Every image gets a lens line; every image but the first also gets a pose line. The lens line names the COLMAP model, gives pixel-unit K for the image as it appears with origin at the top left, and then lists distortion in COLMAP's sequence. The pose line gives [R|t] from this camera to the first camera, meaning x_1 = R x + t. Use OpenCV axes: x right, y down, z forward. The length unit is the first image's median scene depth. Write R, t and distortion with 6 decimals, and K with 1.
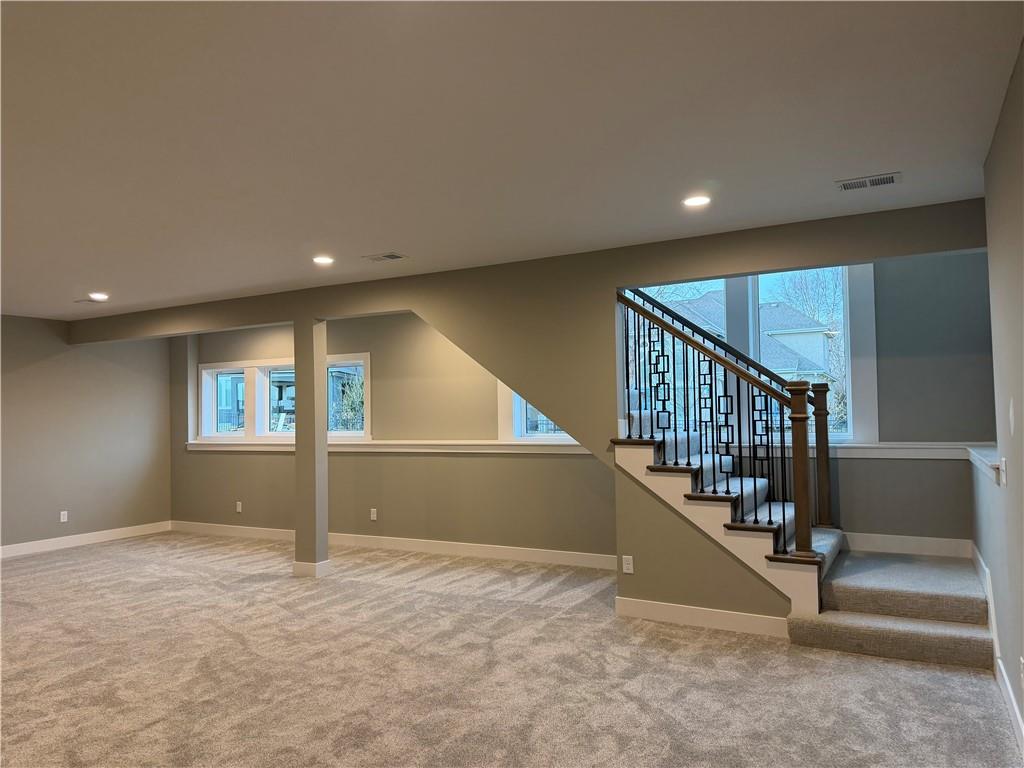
lens RADIAL K [[719.6, 0, 512.7], [0, 719.6, 382.8], [0, 0, 1]] dist [0.048850, -0.052840]
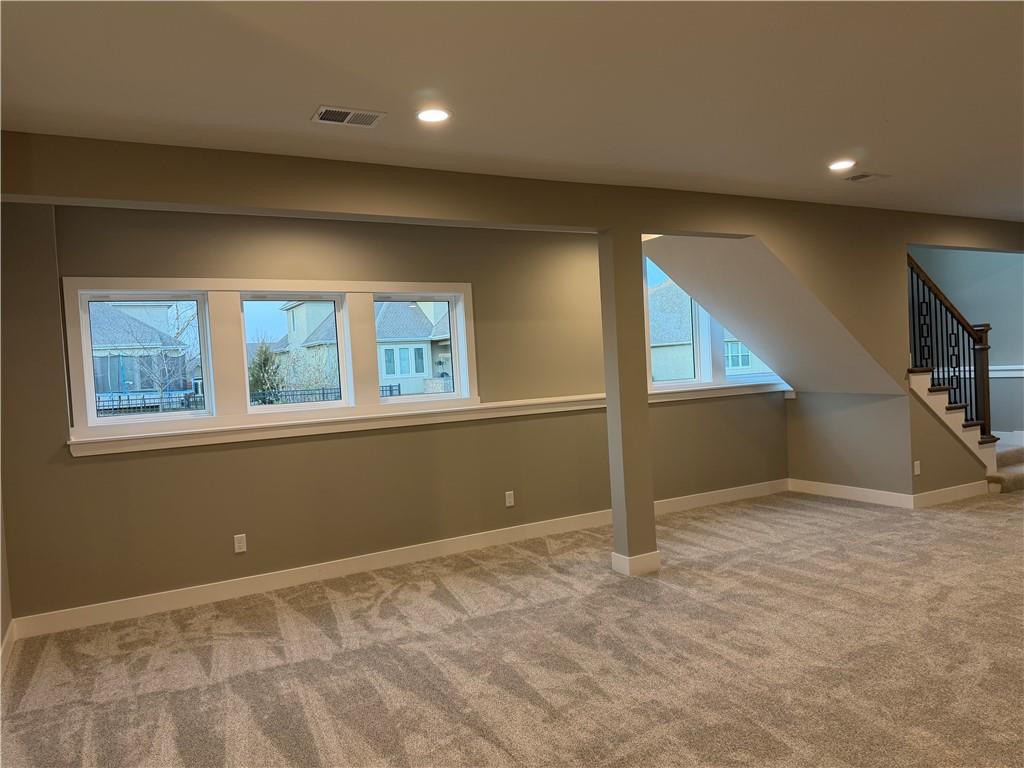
lens RADIAL K [[719.6, 0, 514.0], [0, 719.6, 363.4], [0, 0, 1]] dist [0.048850, -0.052840]
pose [[0.541075, -0.014206, 0.840854, -0.962961], [0.010257, 0.999894, 0.010292, 0.038426], [-0.840912, 0.003056, 0.541164, 0.689264]]
